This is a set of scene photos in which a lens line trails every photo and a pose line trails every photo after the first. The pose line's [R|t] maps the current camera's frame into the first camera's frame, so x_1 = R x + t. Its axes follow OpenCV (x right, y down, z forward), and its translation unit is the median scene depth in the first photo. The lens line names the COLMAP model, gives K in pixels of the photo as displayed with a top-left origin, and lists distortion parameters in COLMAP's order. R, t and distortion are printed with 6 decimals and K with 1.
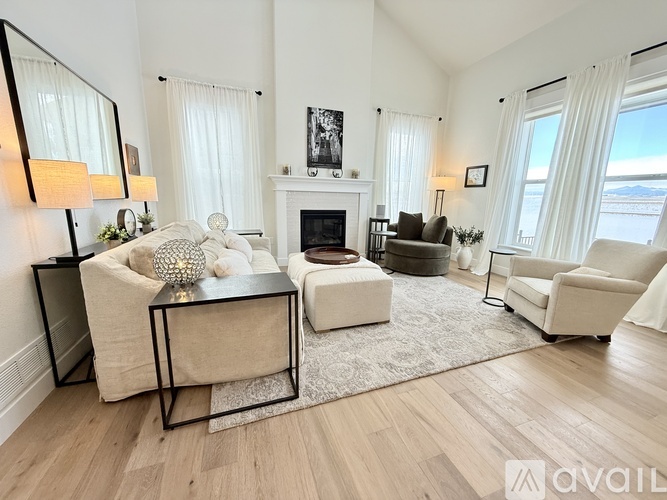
lens RADIAL K [[268.7, 0, 334.4], [0, 268.7, 250.8], [0, 0, 1]] dist [0.001778, 0.000335]
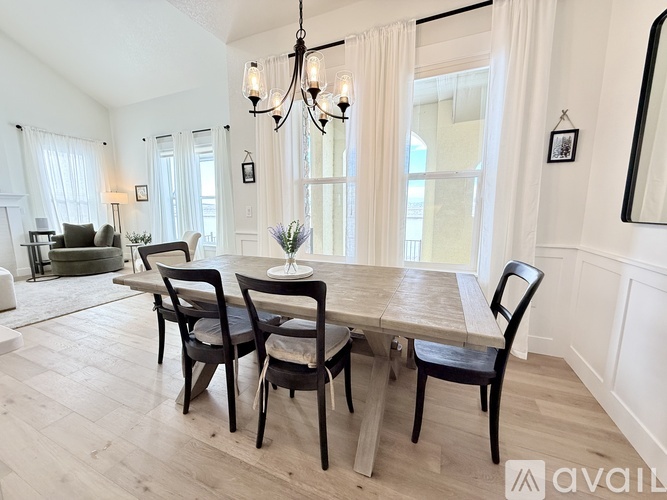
lens RADIAL K [[268.7, 0, 331.3], [0, 268.7, 250.0], [0, 0, 1]] dist [0.001778, 0.000335]
pose [[0.688508, -0.127307, 0.713967, 0.237120], [0.159210, 0.986989, 0.022457, 0.134106], [-0.707537, 0.098209, 0.699819, -0.642186]]
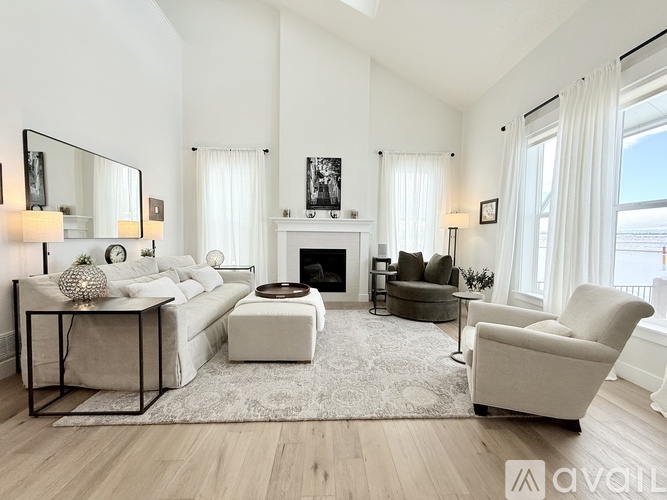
lens RADIAL K [[268.7, 0, 331.3], [0, 268.7, 250.4], [0, 0, 1]] dist [0.001778, 0.000335]
pose [[0.951572, 0.004412, -0.307396, 0.374857], [-0.052651, 0.987463, -0.148814, 0.007637], [0.302885, 0.157792, 0.939874, 0.045570]]
